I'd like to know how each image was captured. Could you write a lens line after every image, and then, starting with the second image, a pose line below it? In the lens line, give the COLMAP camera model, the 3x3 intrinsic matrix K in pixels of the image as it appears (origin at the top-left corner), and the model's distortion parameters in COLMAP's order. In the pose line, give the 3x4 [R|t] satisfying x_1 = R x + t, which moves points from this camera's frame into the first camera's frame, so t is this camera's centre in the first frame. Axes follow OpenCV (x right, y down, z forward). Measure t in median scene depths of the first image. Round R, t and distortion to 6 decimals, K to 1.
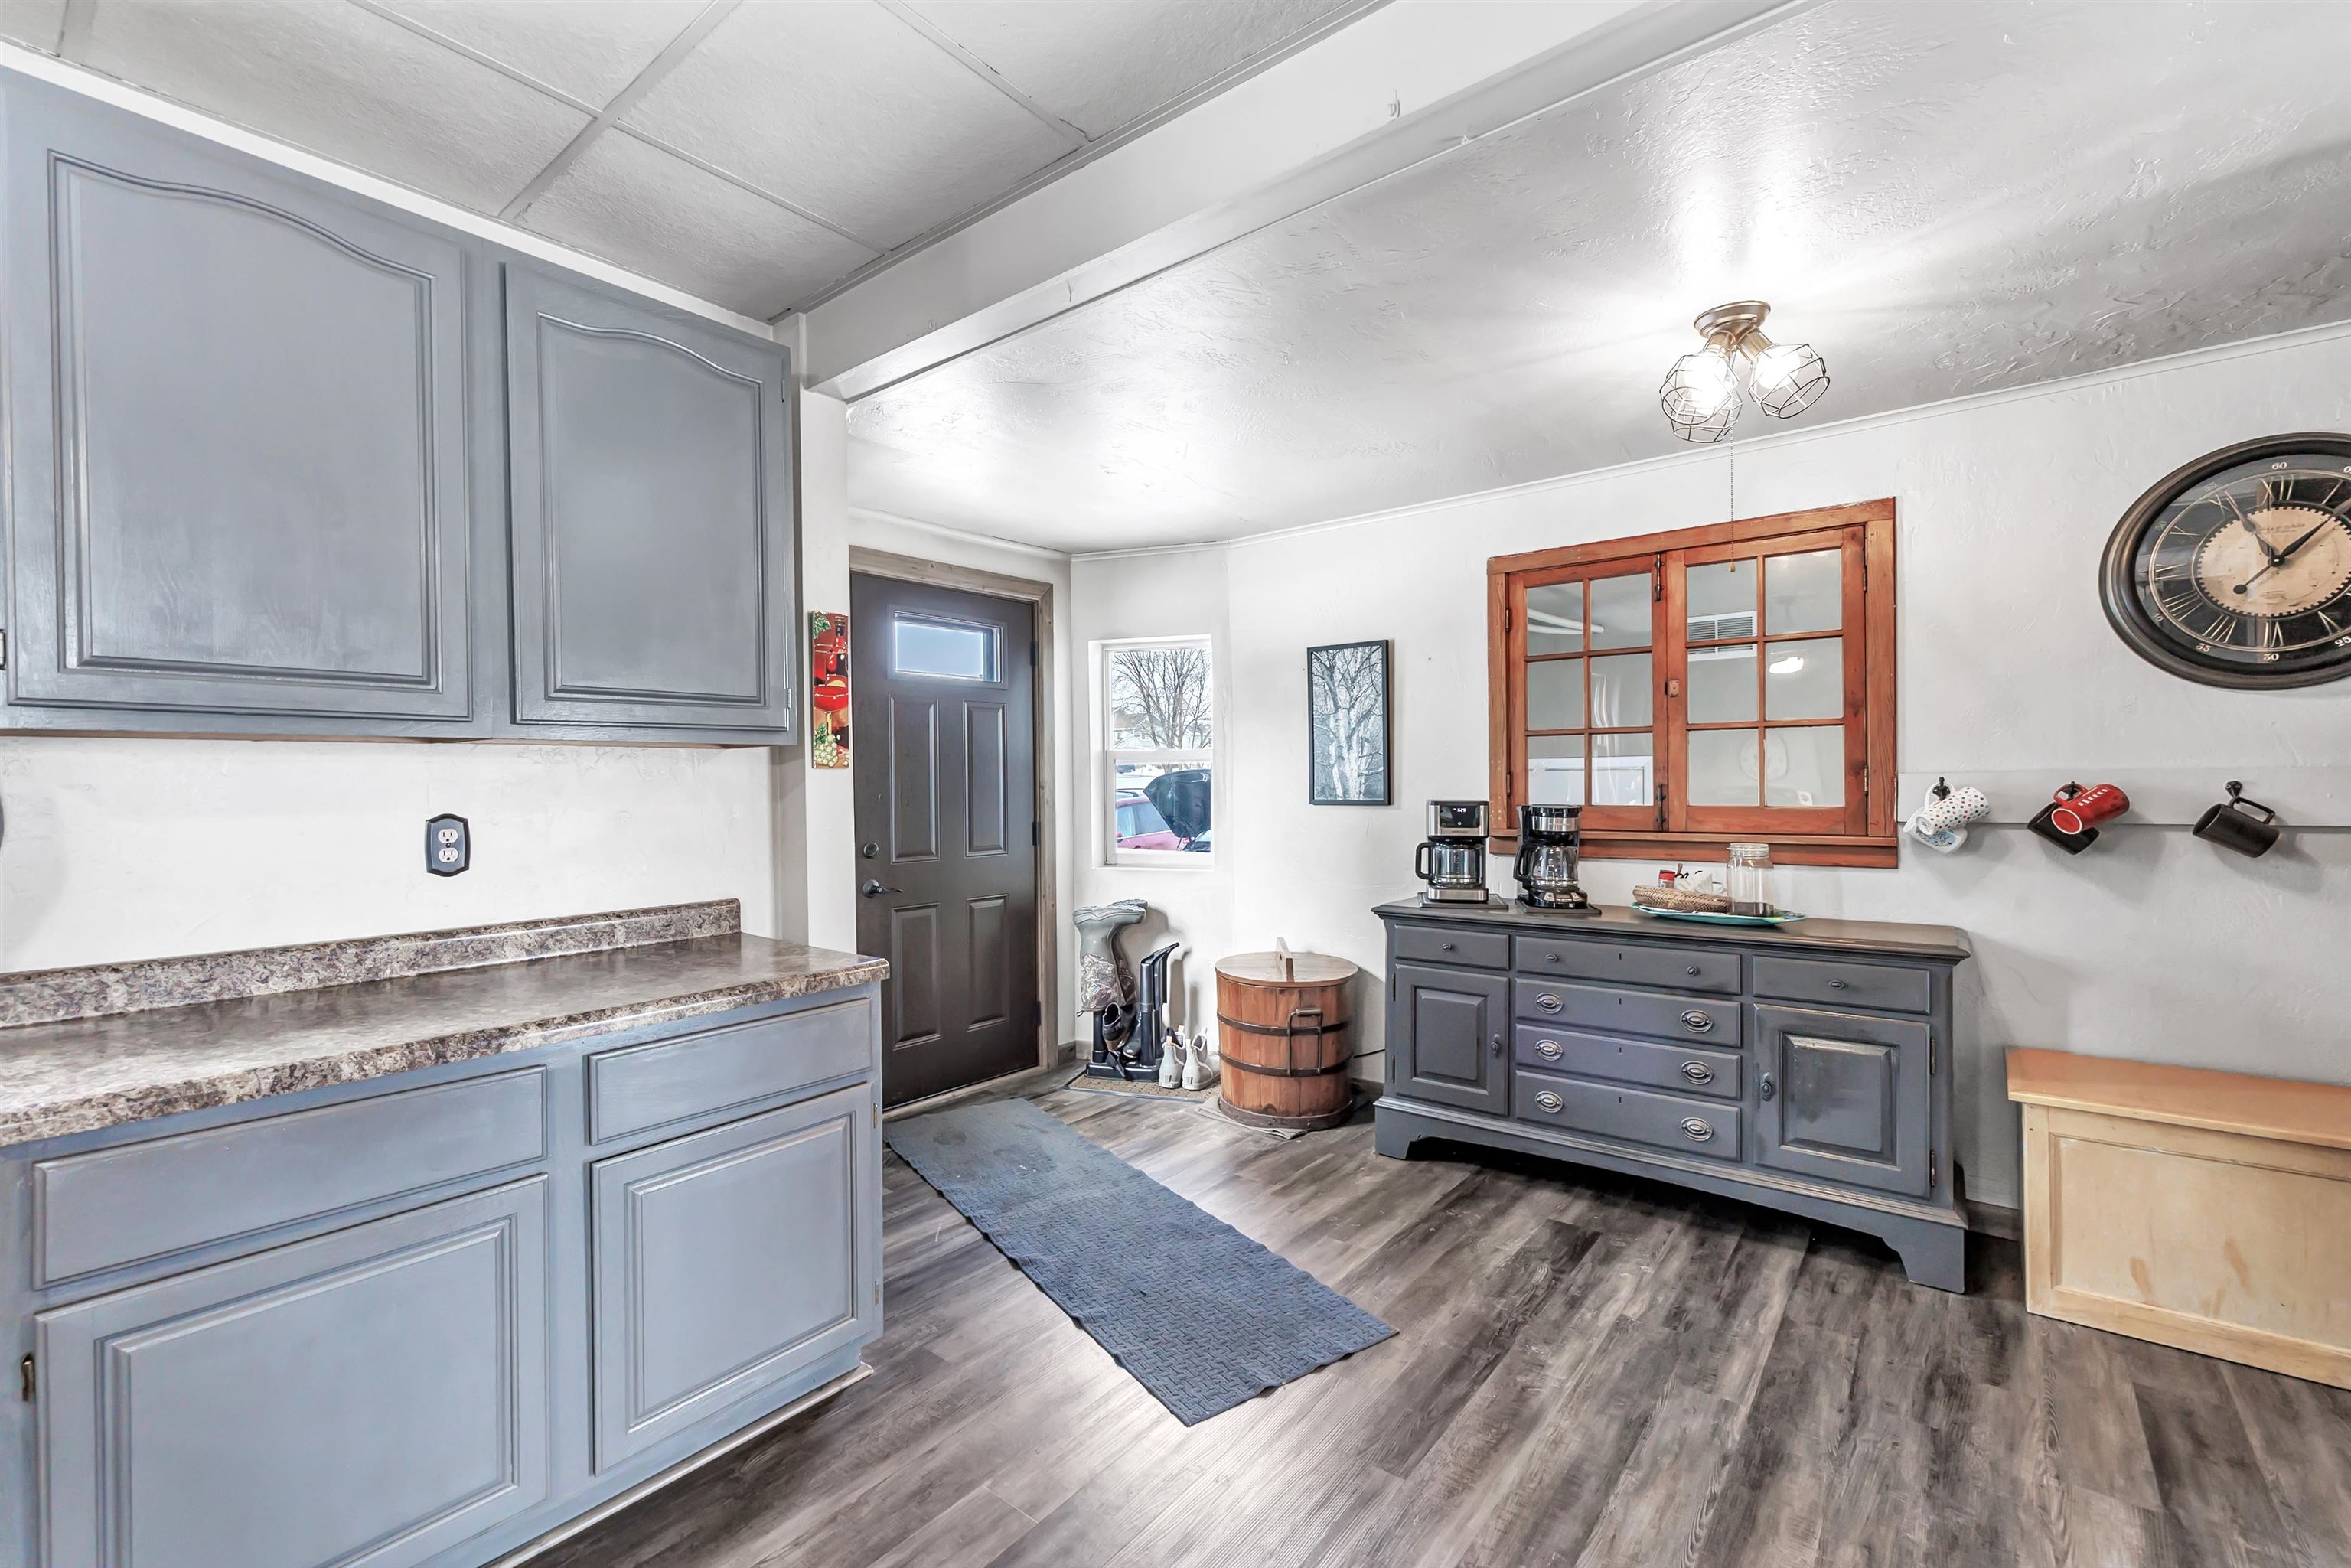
lens RADIAL K [[966.7, 0, 1175.6], [0, 966.7, 788.0], [0, 0, 1]] dist [-0.002085, 0.000918]
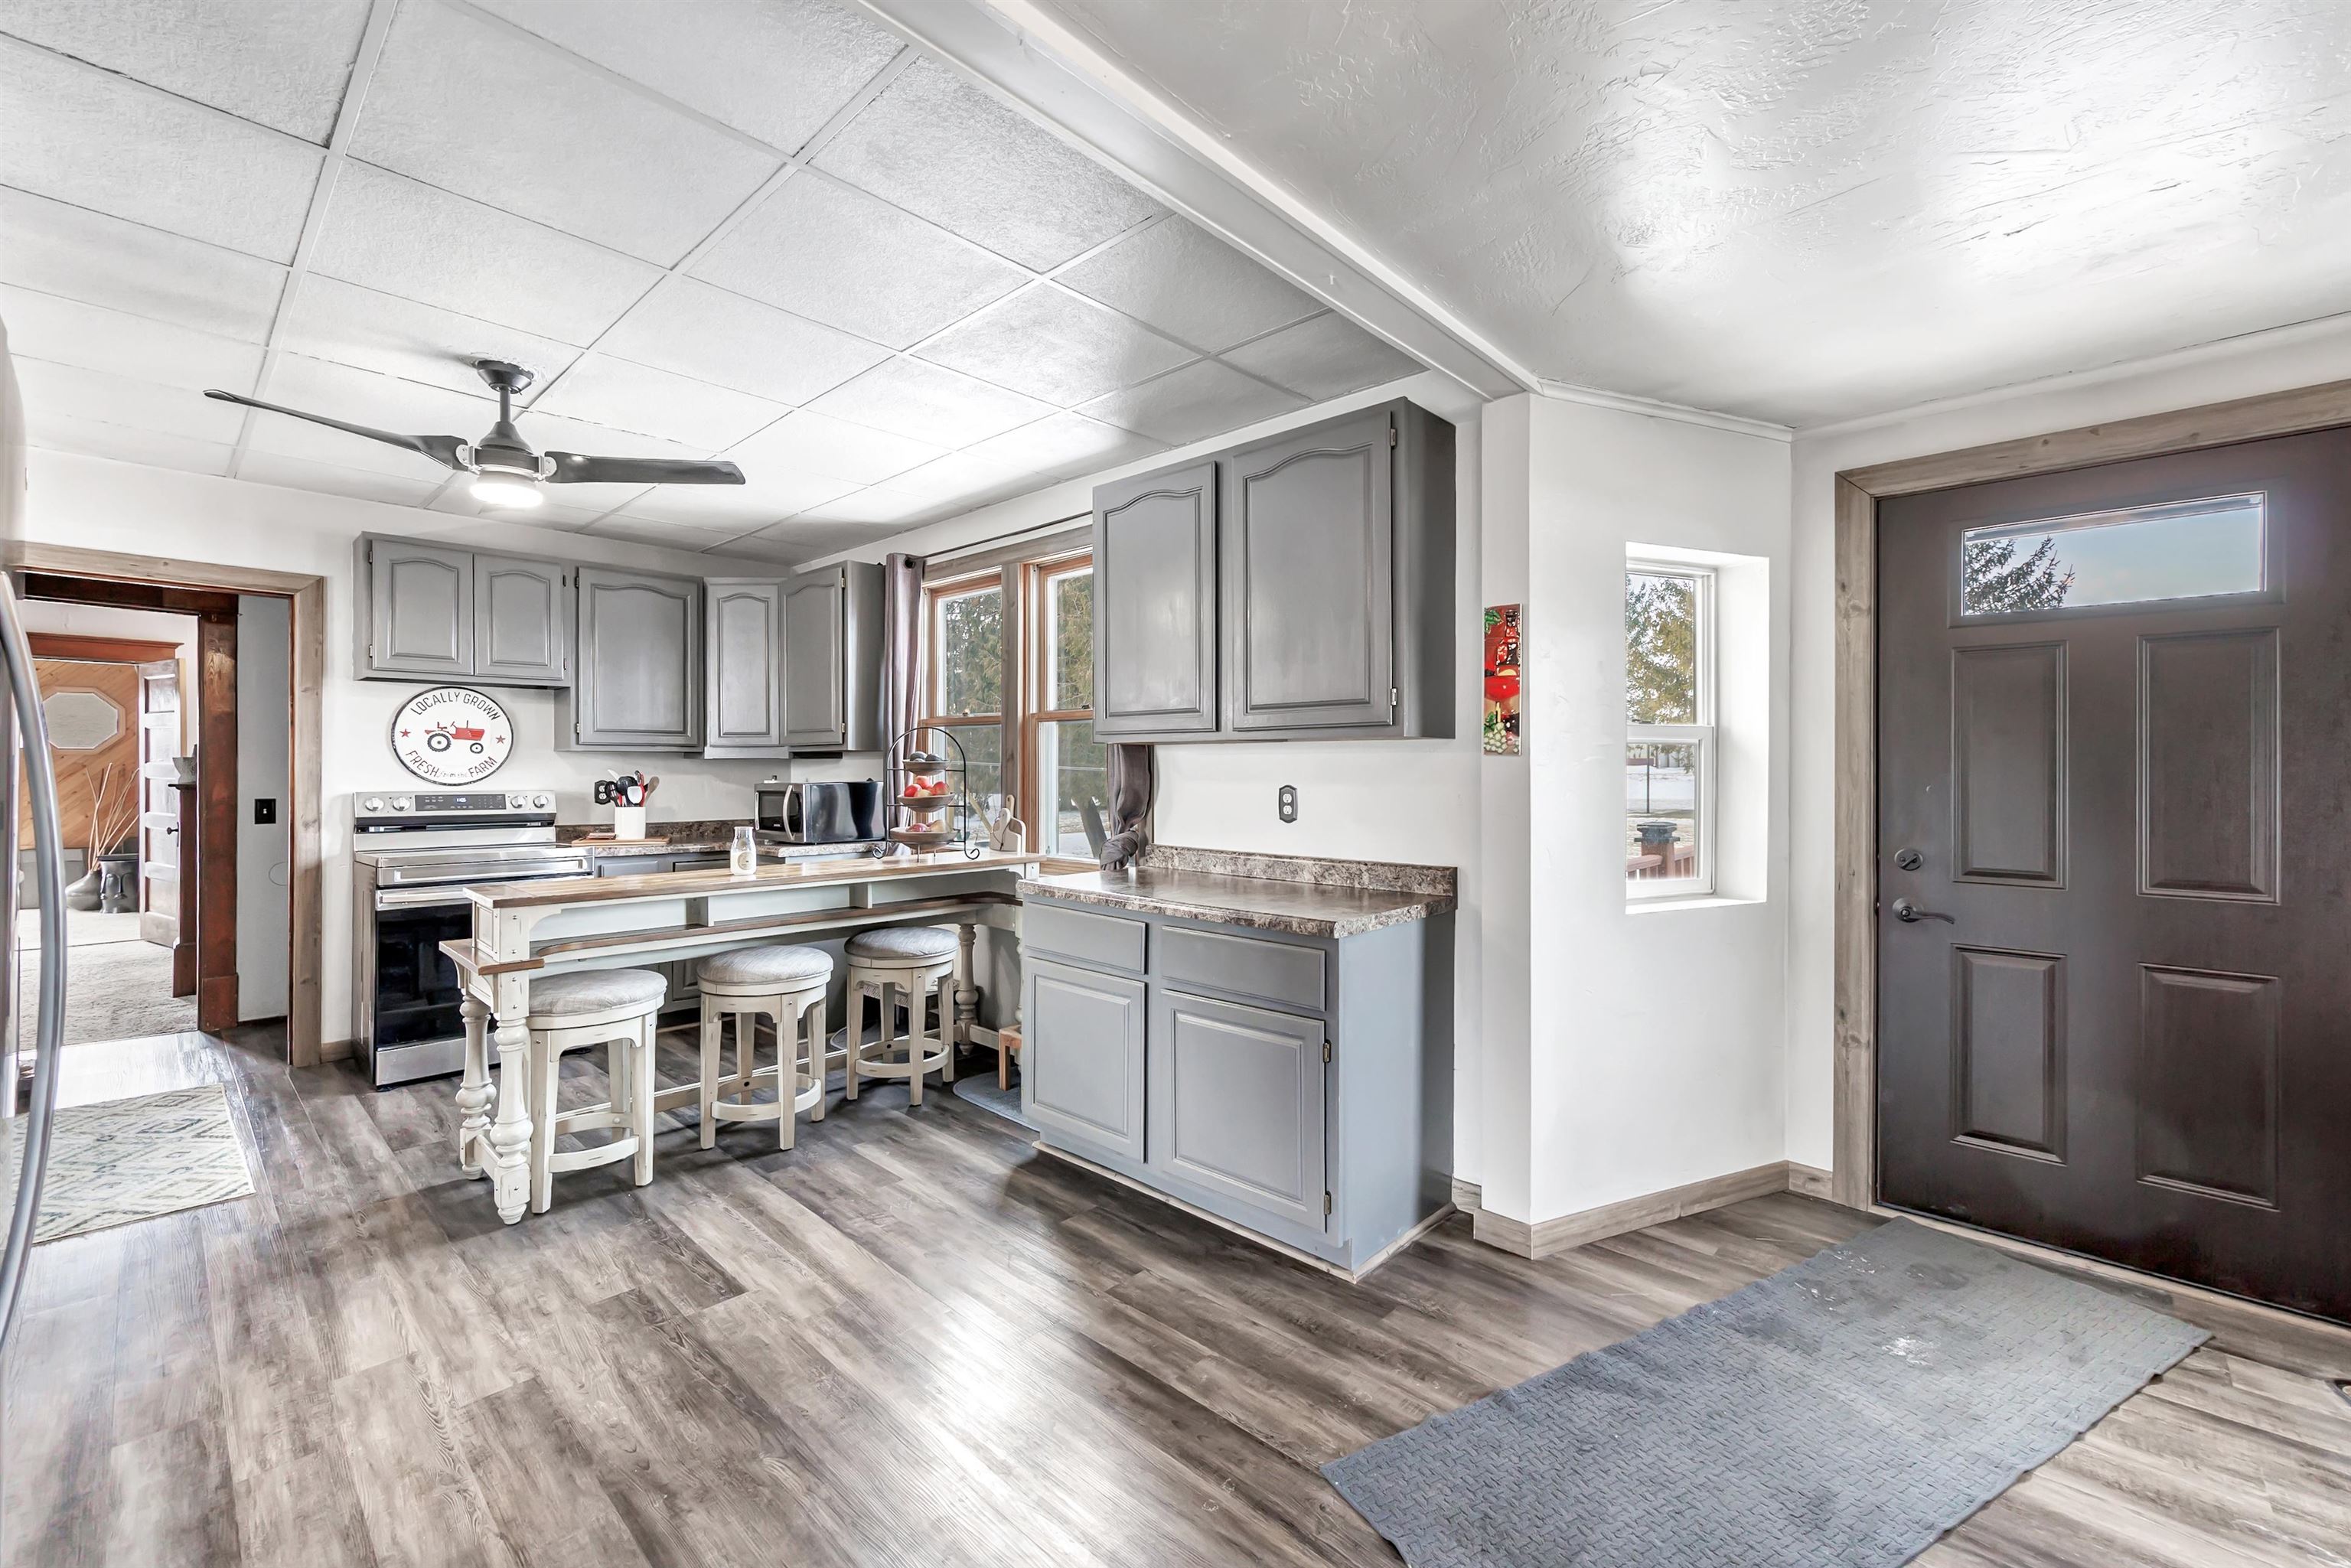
lens RADIAL K [[966.7, 0, 1187.2], [0, 966.7, 767.2], [0, 0, 1]] dist [-0.002085, 0.000918]
pose [[-0.057369, 0.013660, -0.998260, 0.853559], [-0.008934, 0.999859, 0.014195, -0.023541], [0.998313, 0.009733, -0.057239, 0.881042]]
